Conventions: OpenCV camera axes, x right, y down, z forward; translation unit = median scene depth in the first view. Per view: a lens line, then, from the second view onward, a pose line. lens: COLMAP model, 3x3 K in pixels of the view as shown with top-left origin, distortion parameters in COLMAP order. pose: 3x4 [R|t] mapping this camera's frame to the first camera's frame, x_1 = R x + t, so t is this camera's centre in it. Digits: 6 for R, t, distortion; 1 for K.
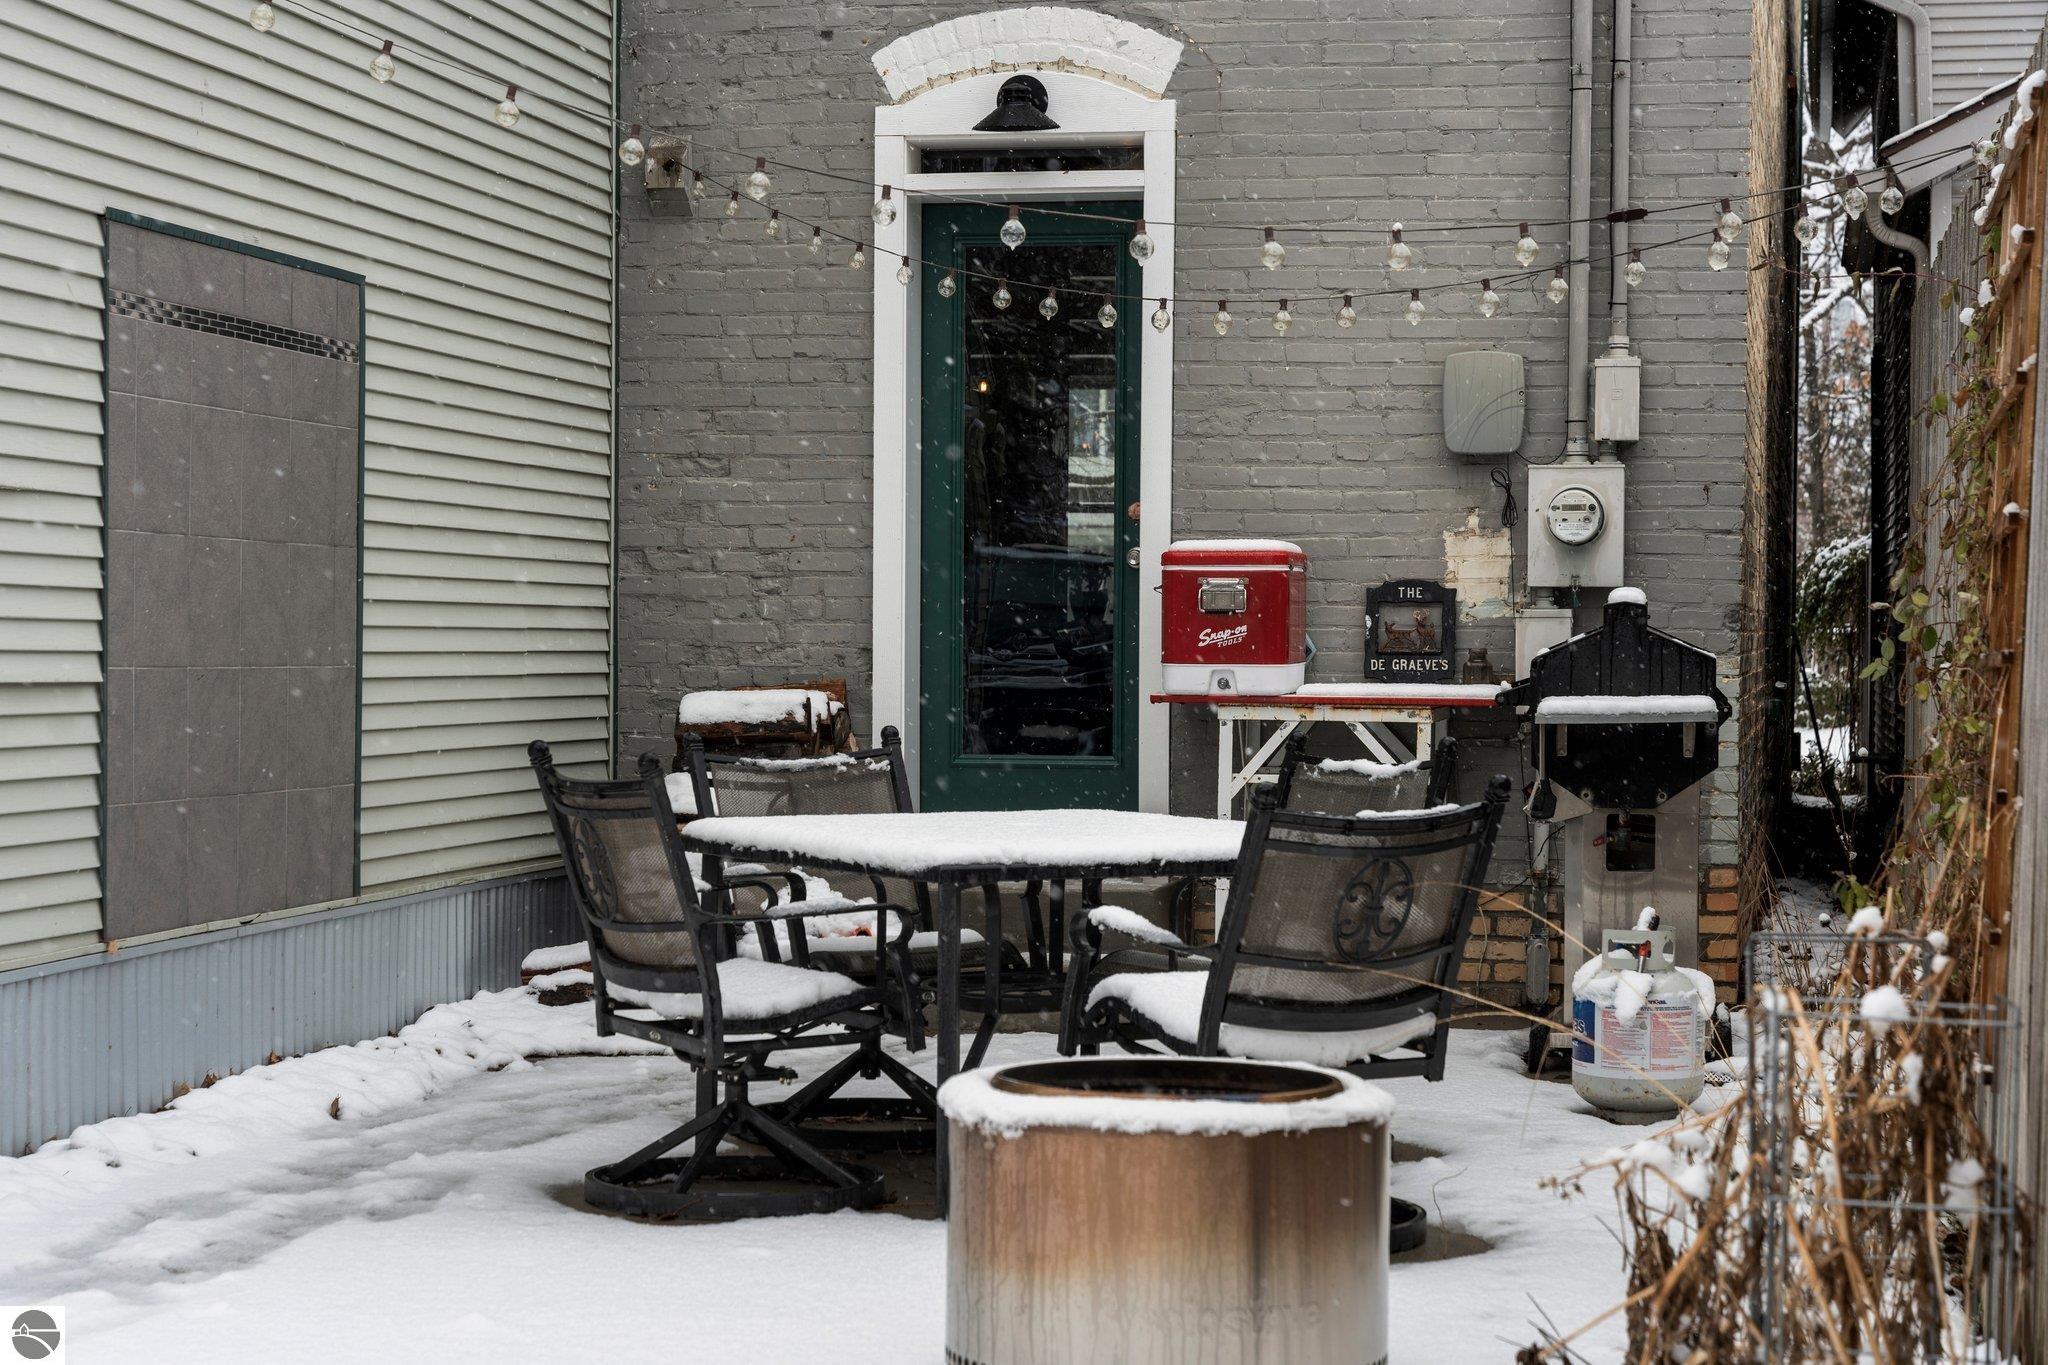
lens RADIAL K [[3962.8, 0, 1024.0], [0, 3962.8, 682.5], [0, 0, 1]] dist [0.044862, 0.021599]
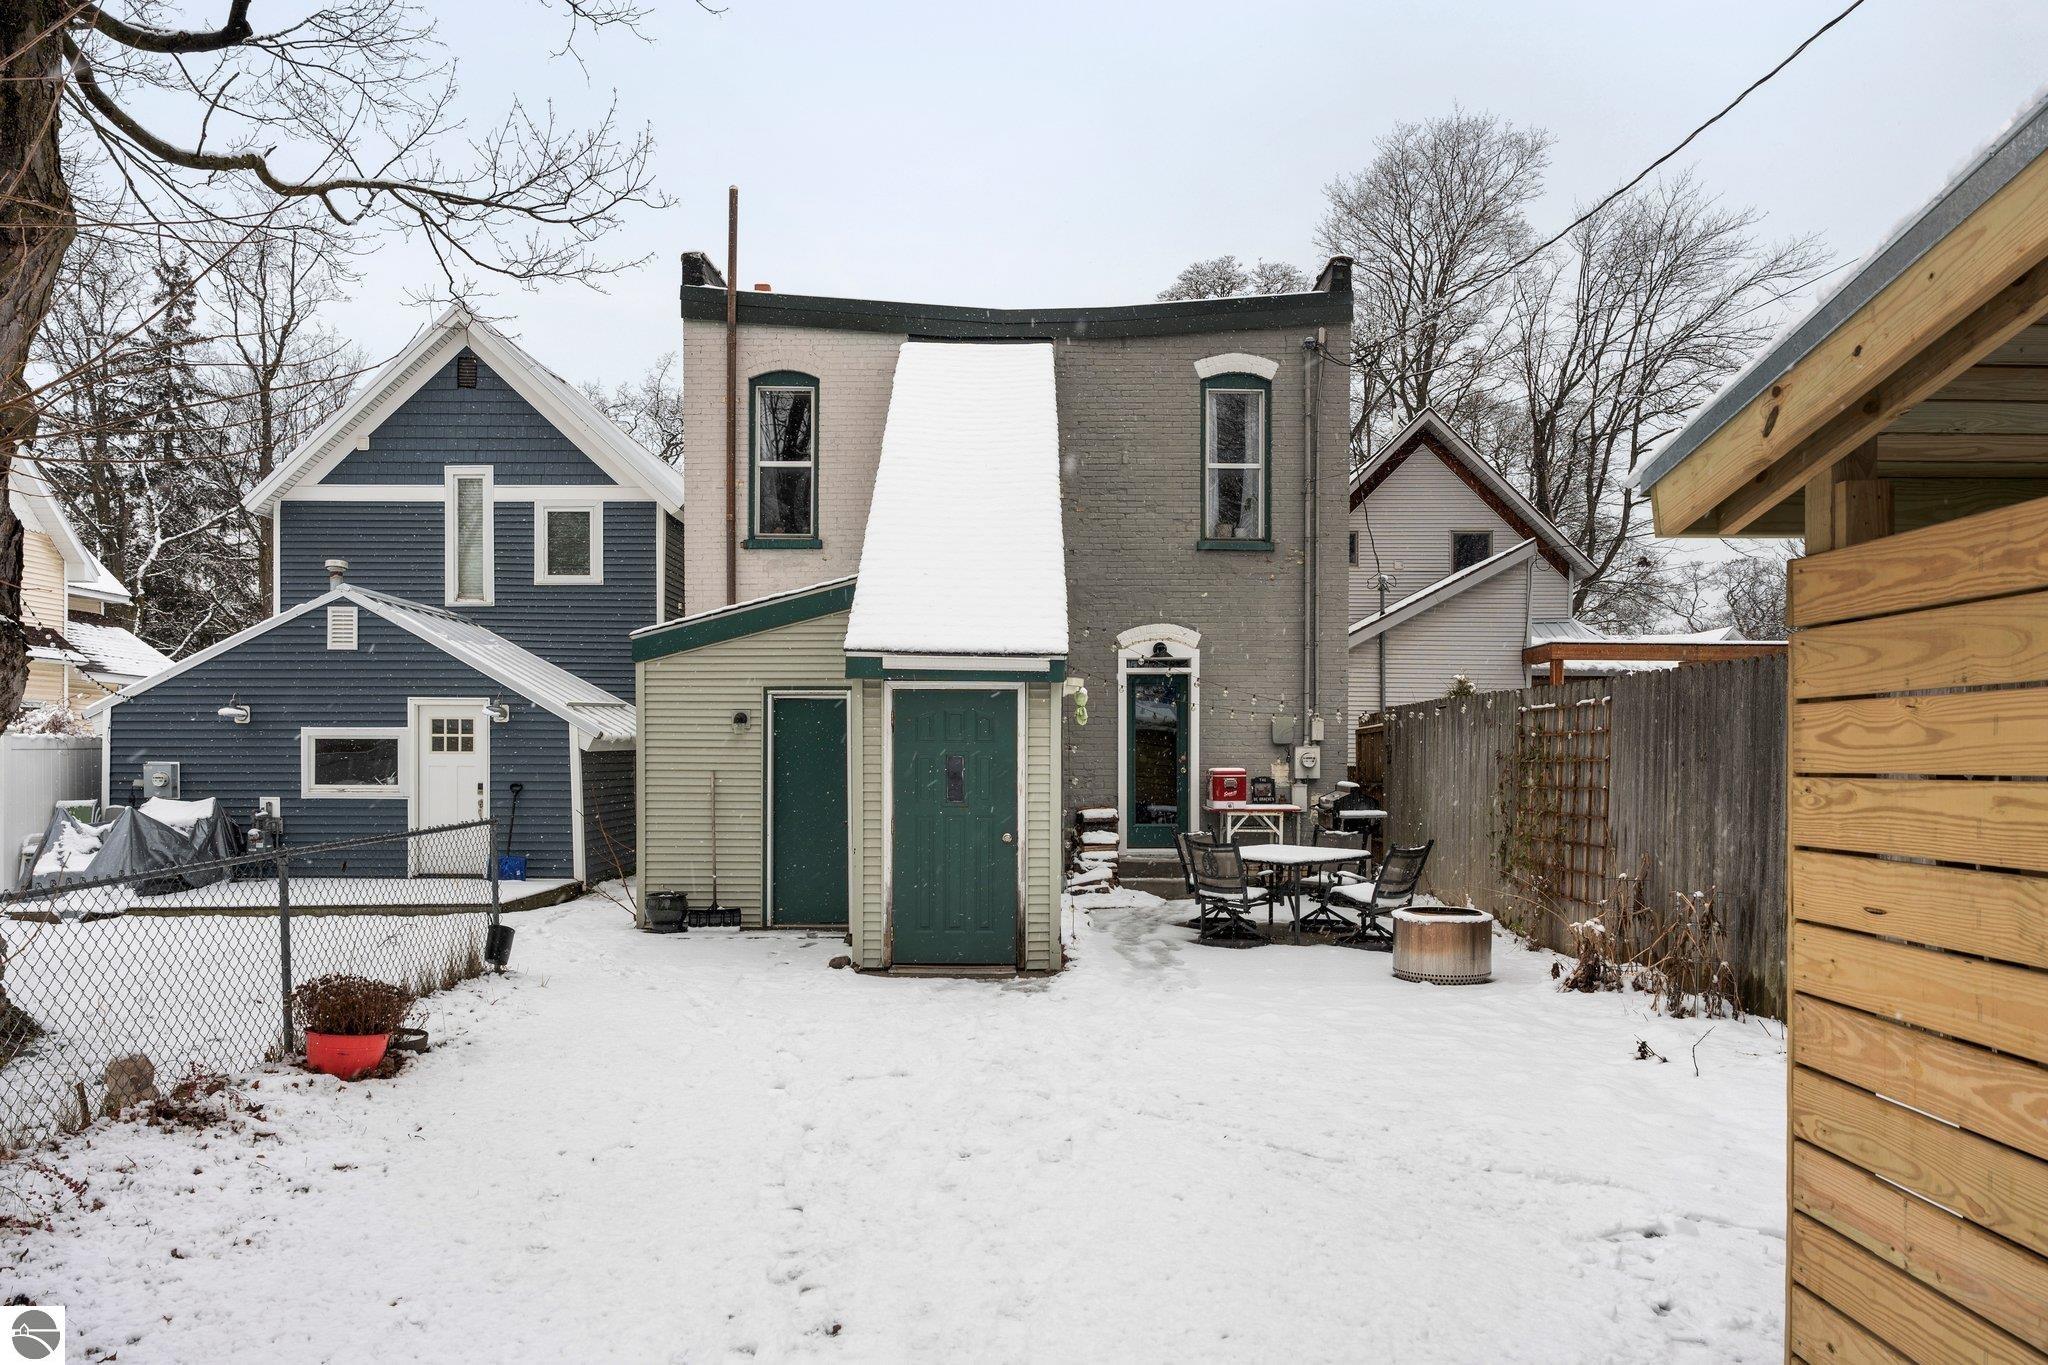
lens RADIAL K [[1386.0, 0, 1025.5], [0, 1386.0, 756.5], [0, 0, 1]] dist [0.000811, 0.000113]
pose [[0.979961, -0.007599, 0.199045, -0.391719], [0.009200, 0.999932, -0.007117, -0.038140], [-0.198977, 0.008805, 0.979965, -0.255683]]
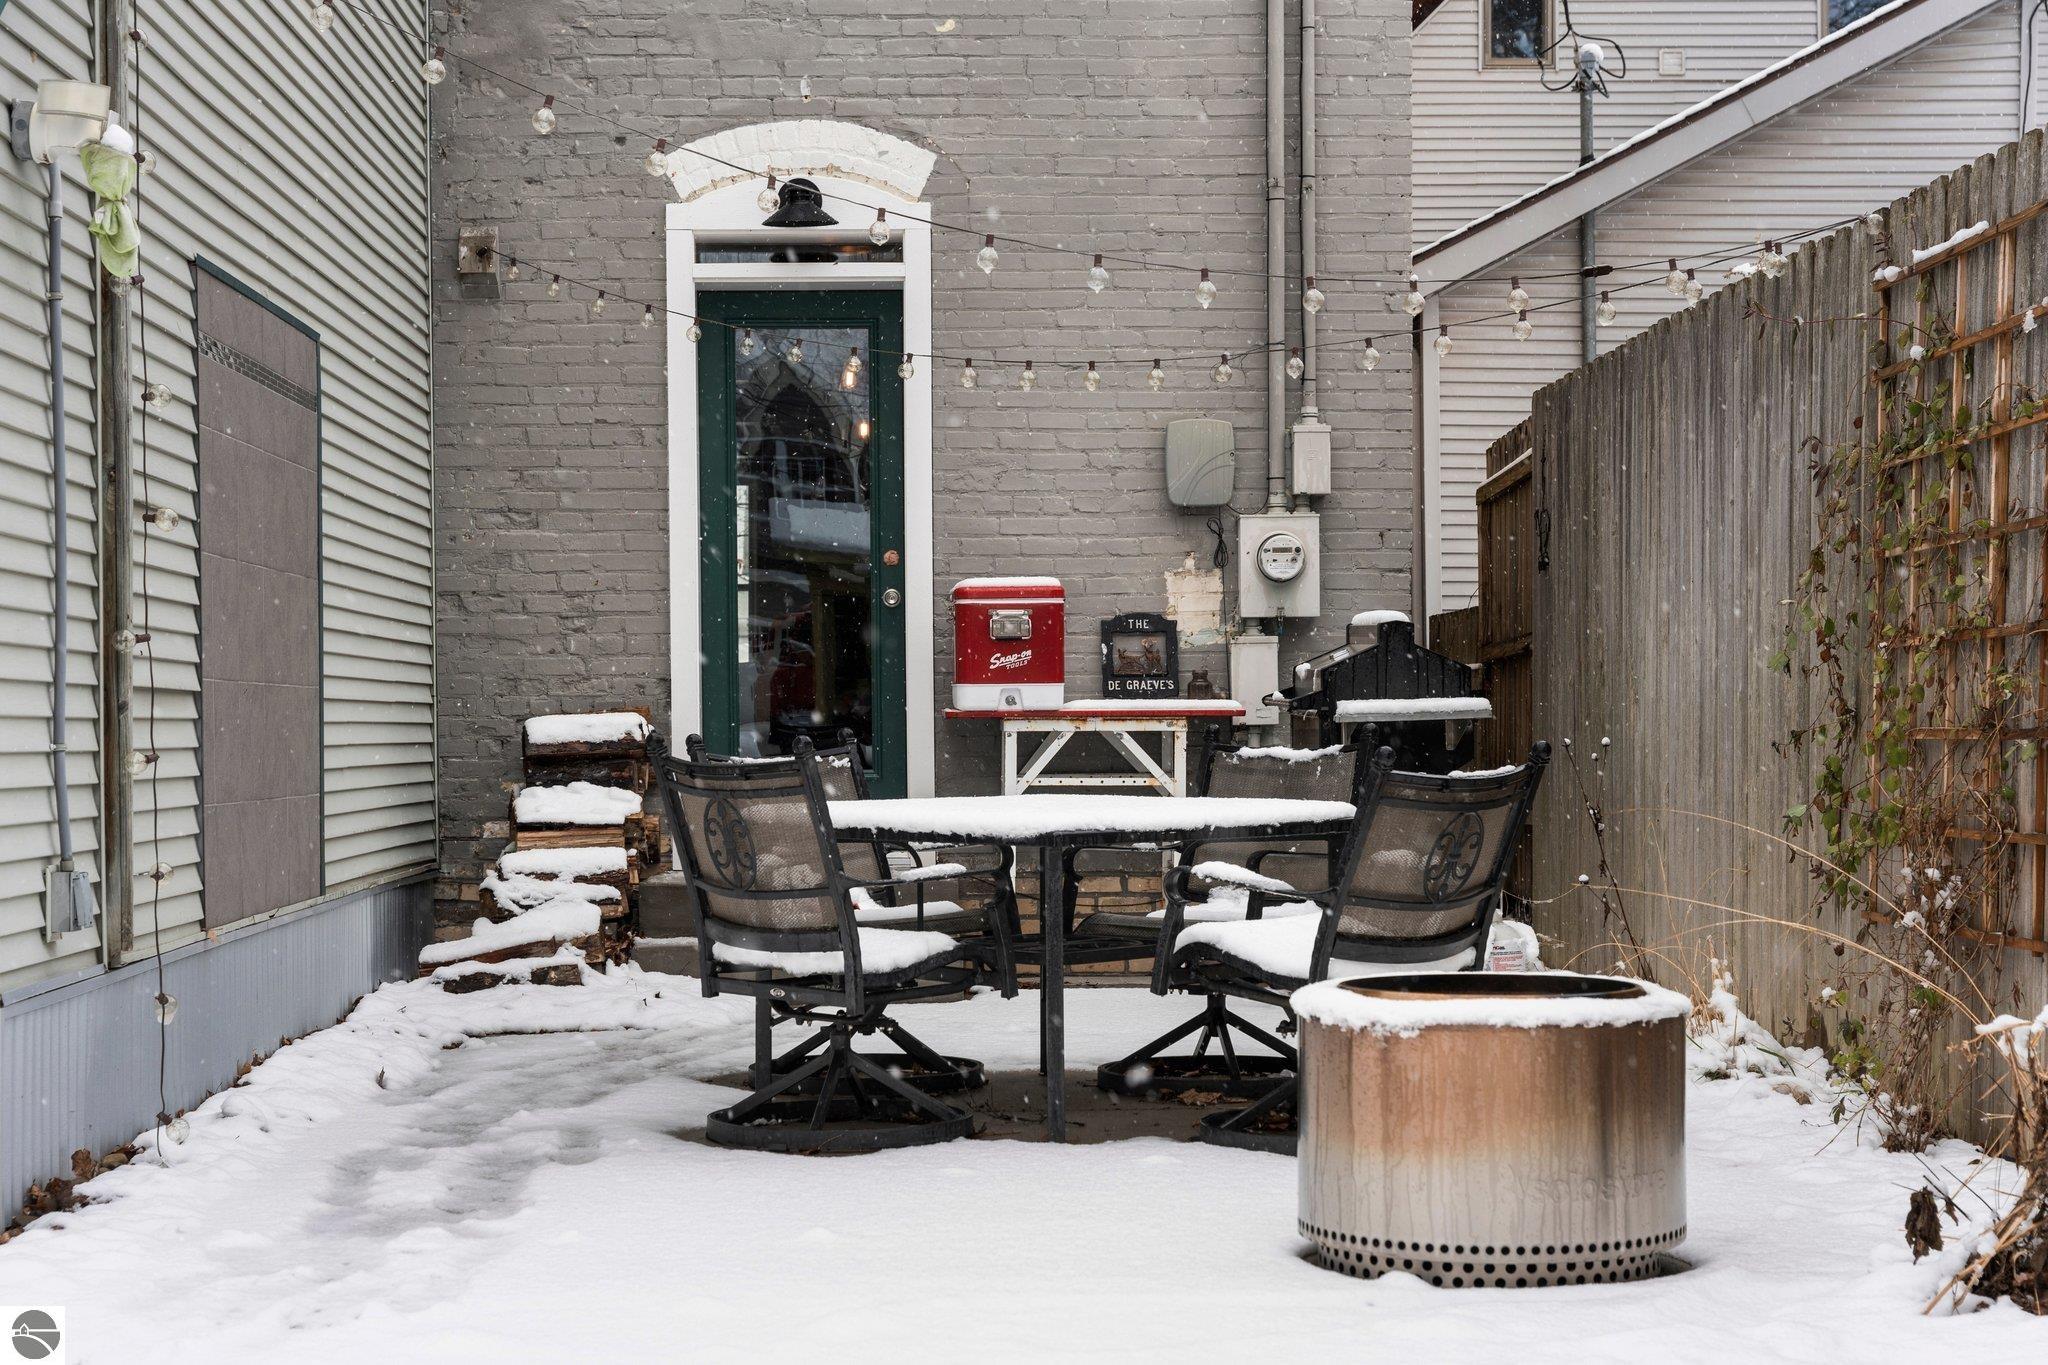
lens RADIAL K [[3316.6, 0, 1024.7], [0, 3316.6, 757.3], [0, 0, 1]] dist [0.028766, 0.068099]
pose [[0.974489, -0.017766, 0.223729, -0.158291], [0.017961, 0.999838, 0.001167, 0.015330], [-0.223714, 0.002881, 0.974651, 0.046654]]
